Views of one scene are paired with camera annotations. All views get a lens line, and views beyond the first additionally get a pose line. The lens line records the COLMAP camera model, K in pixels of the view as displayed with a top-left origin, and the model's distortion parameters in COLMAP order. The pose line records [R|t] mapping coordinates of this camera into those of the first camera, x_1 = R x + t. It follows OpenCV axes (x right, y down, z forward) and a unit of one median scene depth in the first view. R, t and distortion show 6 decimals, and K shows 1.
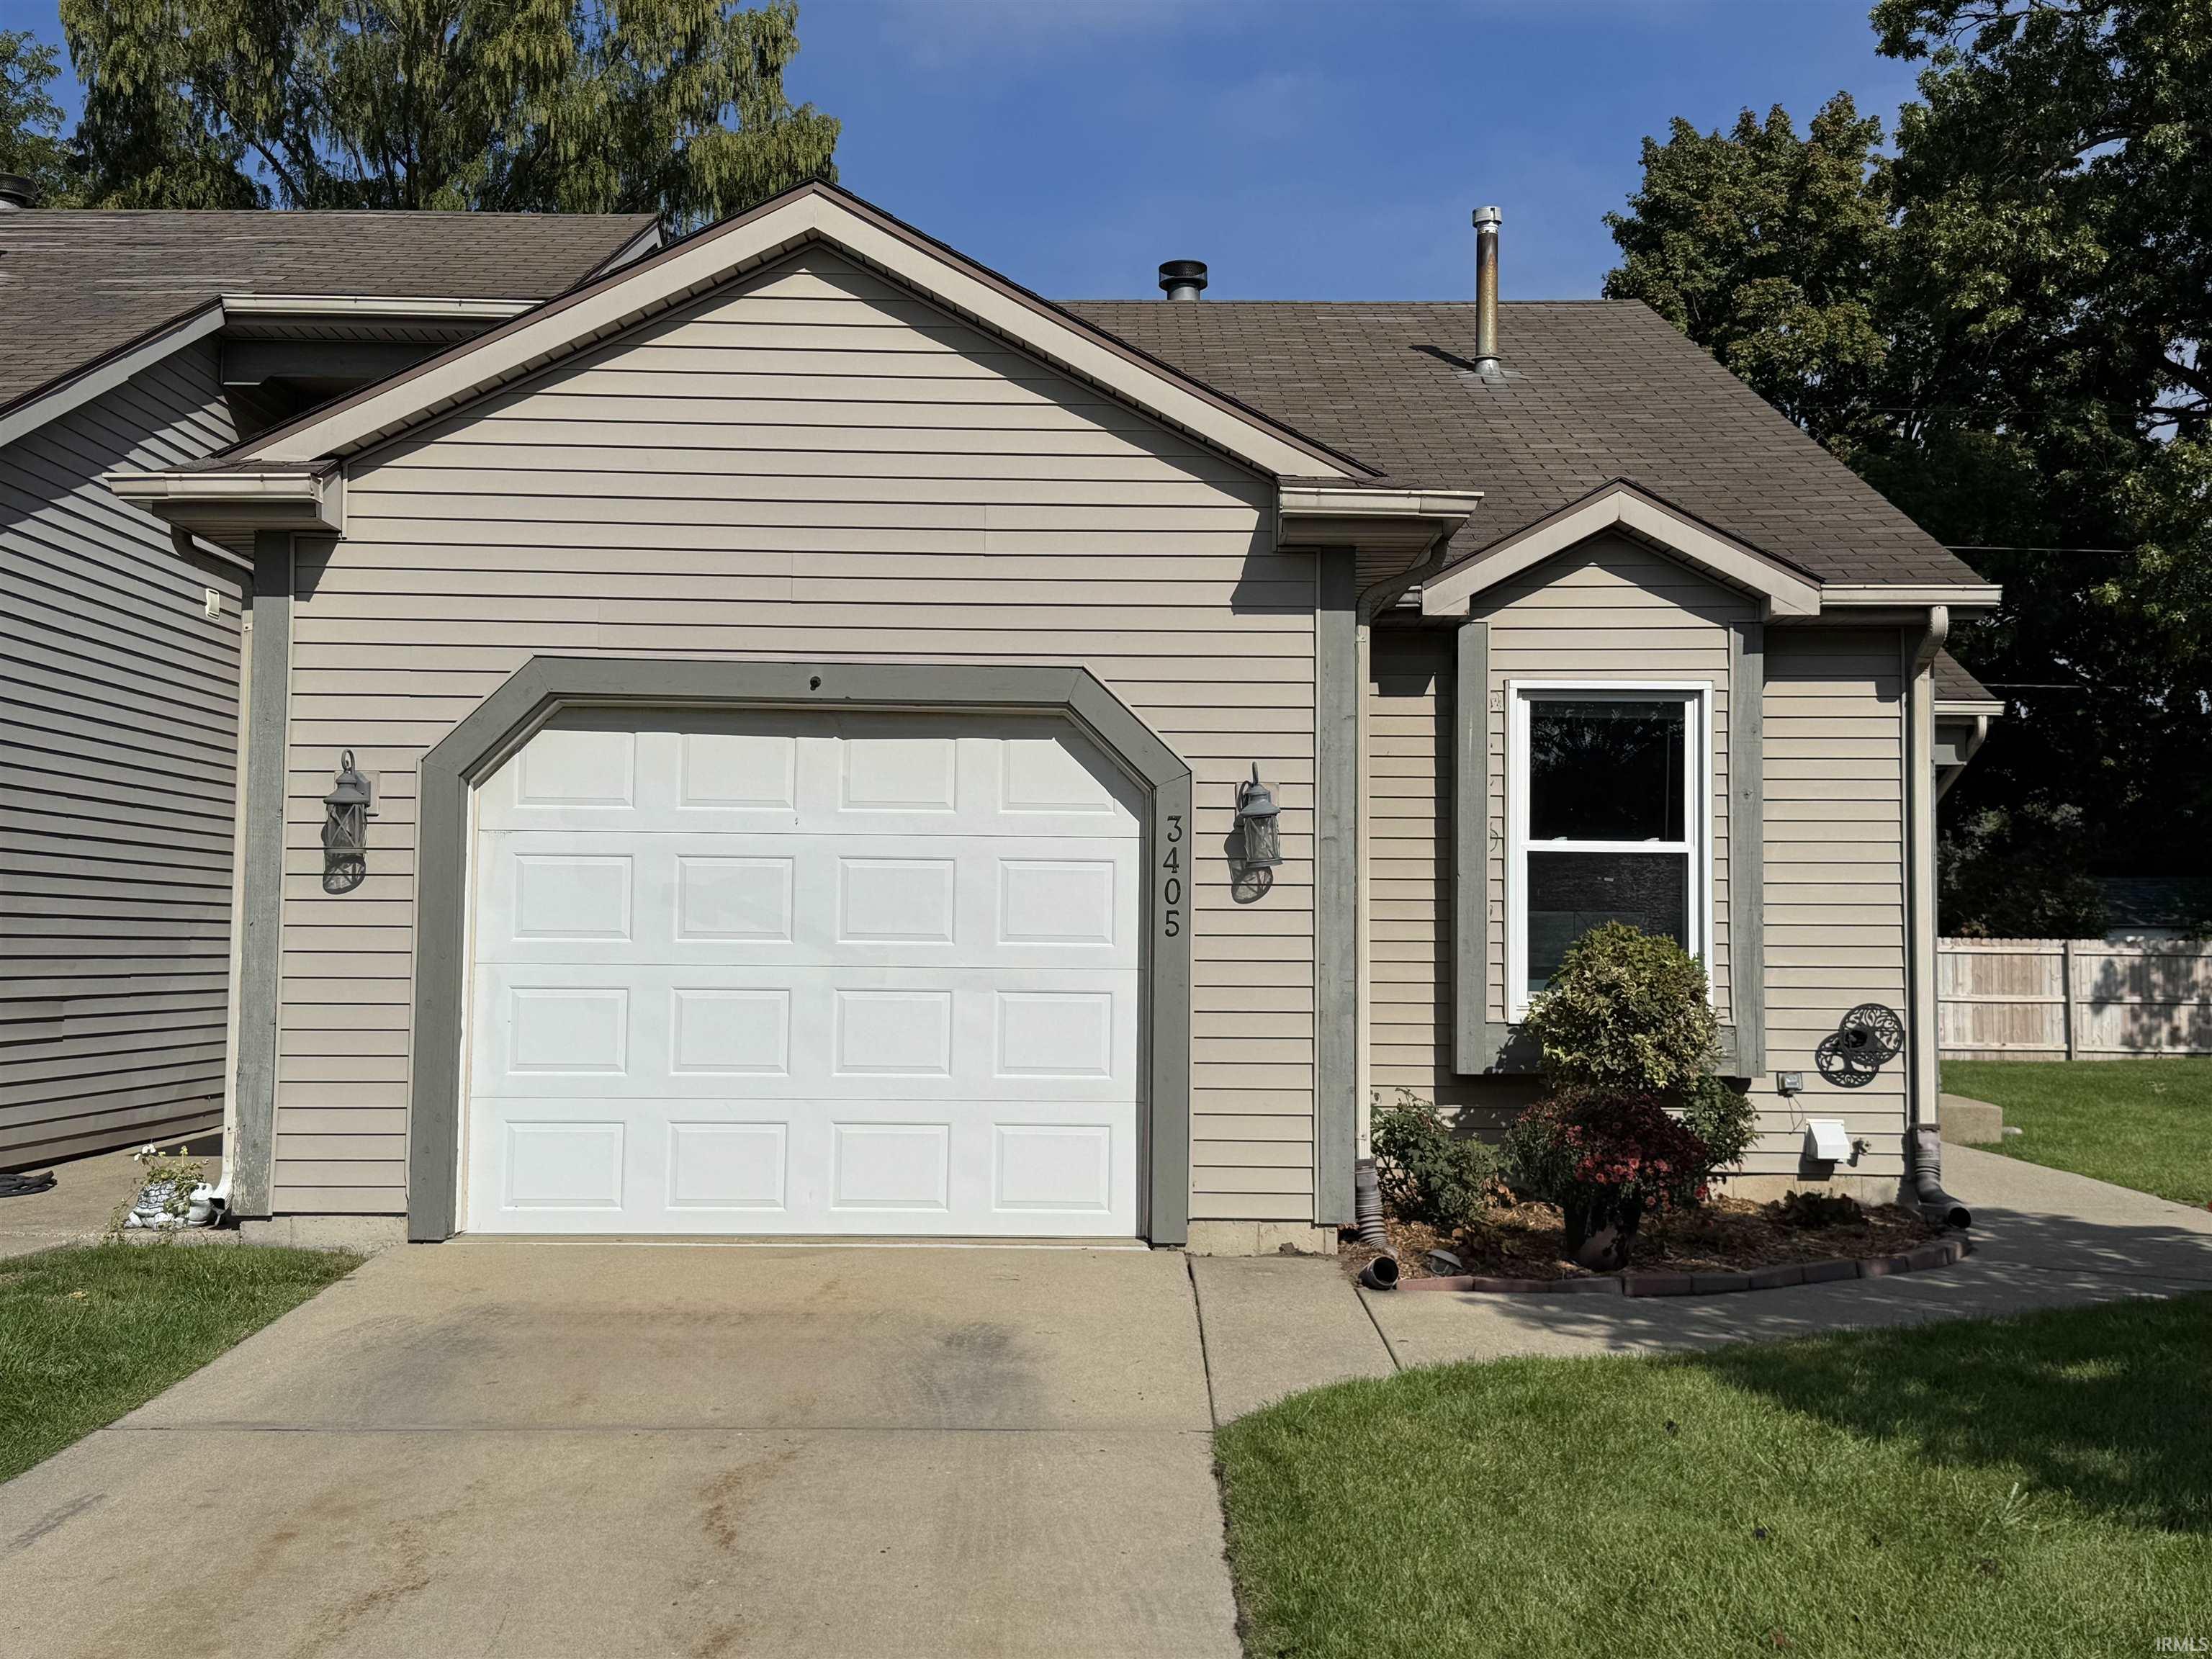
lens RADIAL K [[2241.5, 0, 1106.0], [0, 2241.5, 829.5], [0, 0, 1]] dist [0.120839, -0.001643]
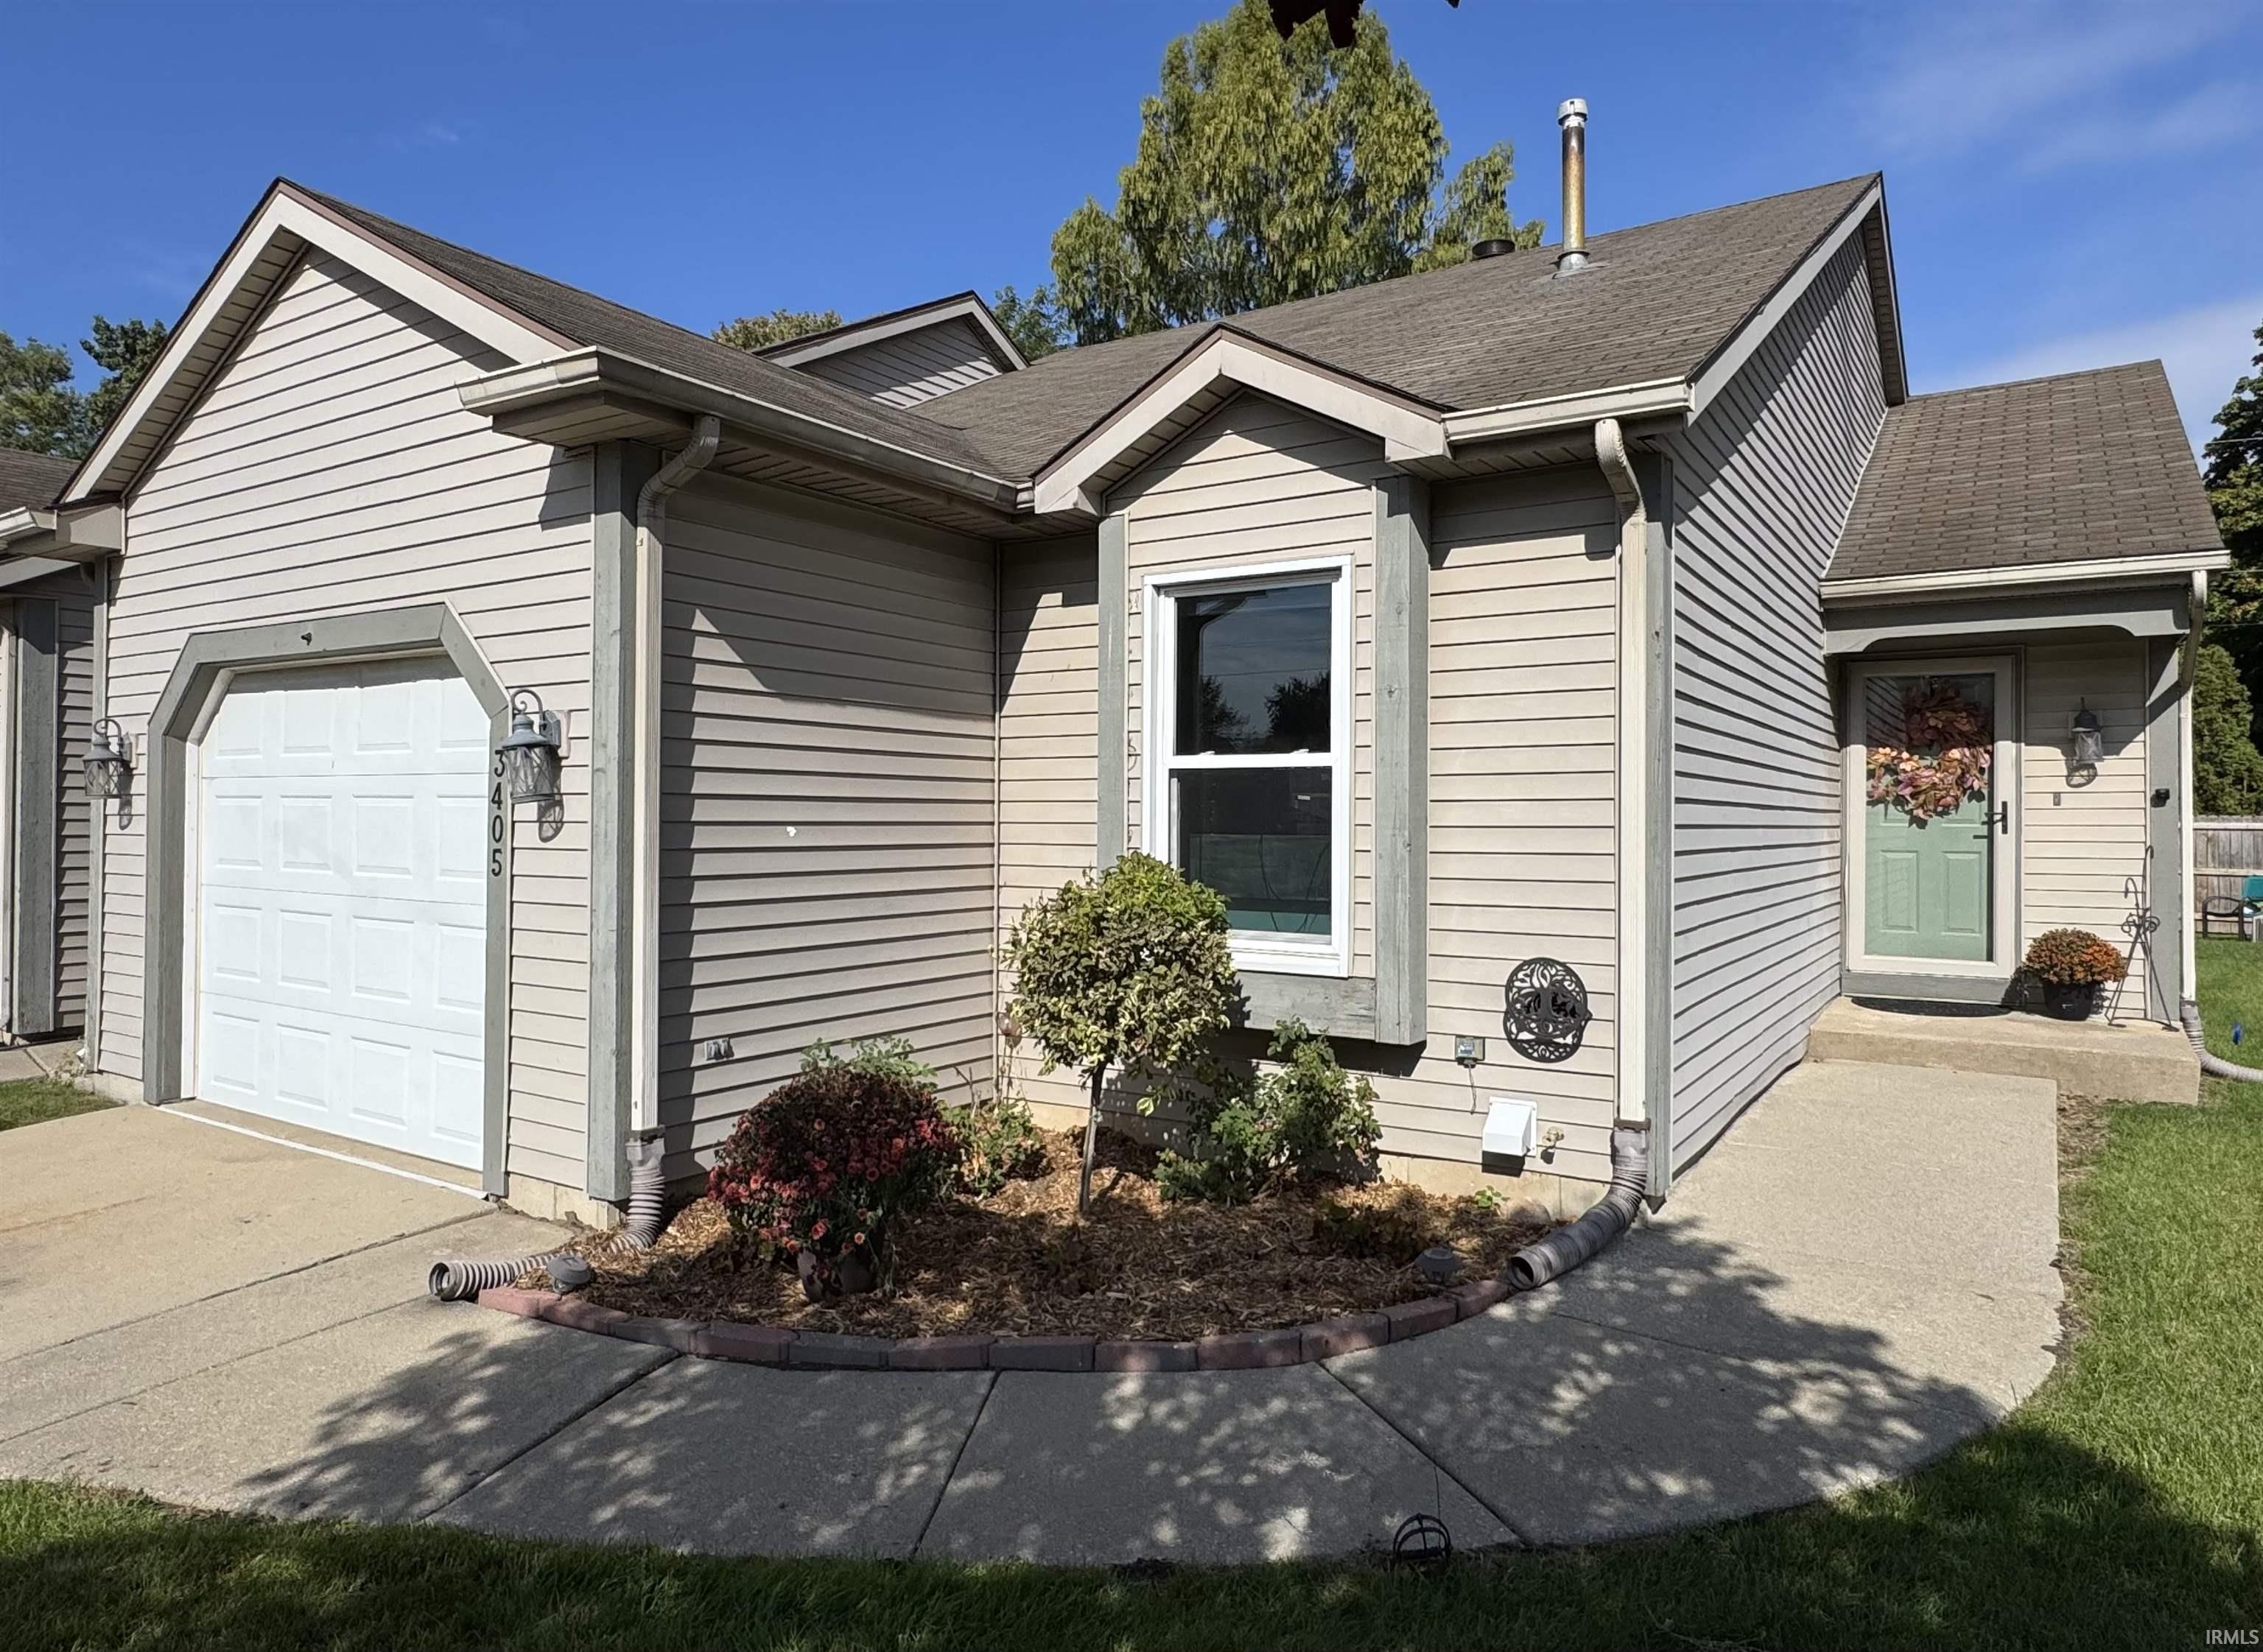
lens RADIAL K [[1414.7, 0, 1129.7], [0, 1414.7, 786.2], [0, 0, 1]] dist [0.000696, 0.000380]
pose [[0.837150, -0.016936, -0.546711, 0.477336], [0.032805, 0.999276, 0.019279, 0.005478], [0.545989, -0.034074, 0.837099, 0.525586]]
